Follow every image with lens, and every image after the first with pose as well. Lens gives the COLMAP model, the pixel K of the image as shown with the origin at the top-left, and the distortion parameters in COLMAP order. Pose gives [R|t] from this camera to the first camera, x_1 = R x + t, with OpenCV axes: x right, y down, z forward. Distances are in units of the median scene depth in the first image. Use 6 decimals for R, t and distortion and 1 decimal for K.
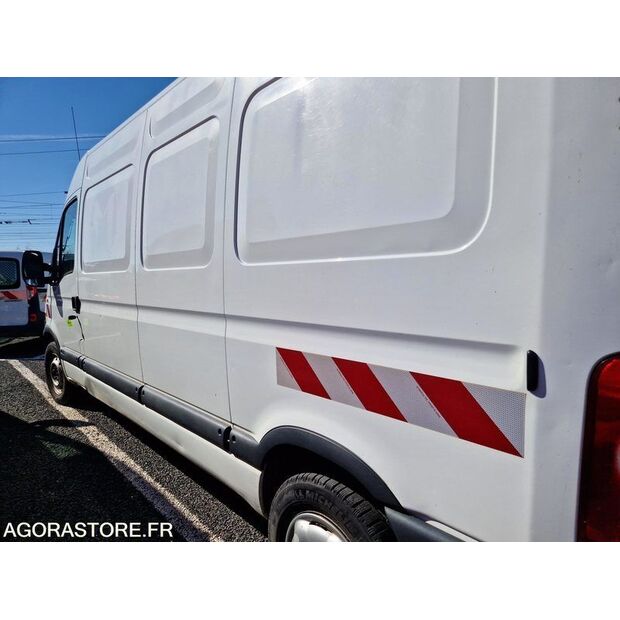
lens RADIAL K [[415.7, 0, 312.0], [0, 415.7, 319.9], [0, 0, 1]] dist [0.063809, -0.046111]
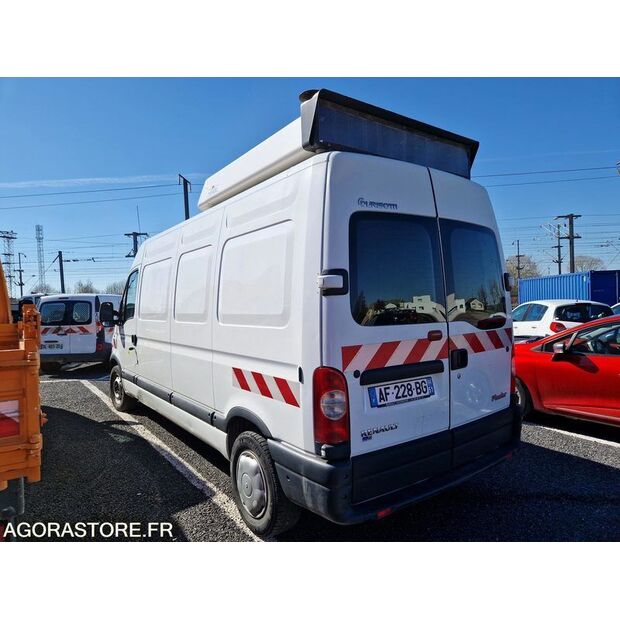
lens RADIAL K [[415.7, 0, 308.2], [0, 415.7, 313.1], [0, 0, 1]] dist [0.063809, -0.046111]
pose [[0.994370, -0.000606, -0.105961, 0.290668], [-0.008444, 0.996350, -0.084945, -0.015151], [0.105625, 0.085361, 0.990735, -0.573980]]
